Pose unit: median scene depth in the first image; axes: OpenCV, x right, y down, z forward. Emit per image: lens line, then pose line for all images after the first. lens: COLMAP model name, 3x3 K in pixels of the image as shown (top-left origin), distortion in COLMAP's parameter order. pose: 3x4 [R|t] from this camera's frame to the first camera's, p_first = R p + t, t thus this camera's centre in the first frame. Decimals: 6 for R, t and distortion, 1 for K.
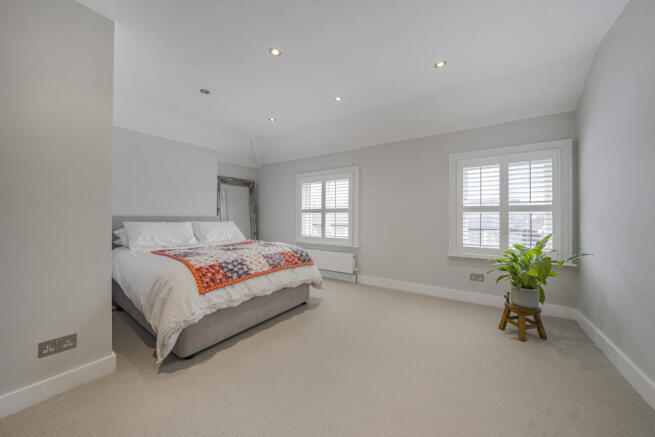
lens RADIAL K [[229.5, 0, 325.1], [0, 229.5, 215.2], [0, 0, 1]] dist [-0.000782, -0.000044]
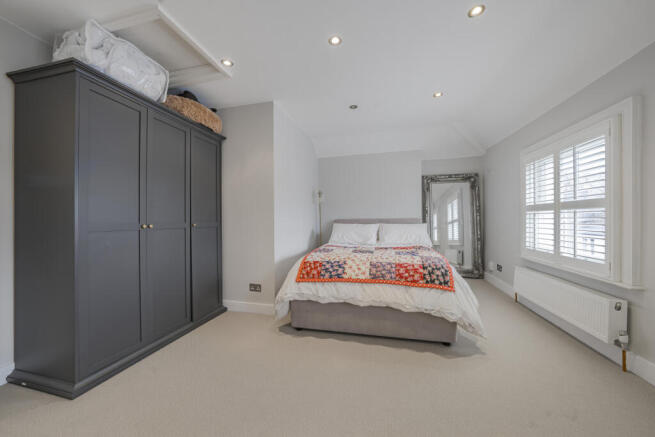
lens RADIAL K [[229.9, 0, 327.5], [0, 229.9, 218.5], [0, 0, 1]] dist [-0.018265, -0.000074]
pose [[0.371283, -0.009200, -0.928474, 0.406359], [0.017285, 0.999846, -0.002995, 0.002741], [0.928359, -0.014936, 0.371385, 0.413161]]
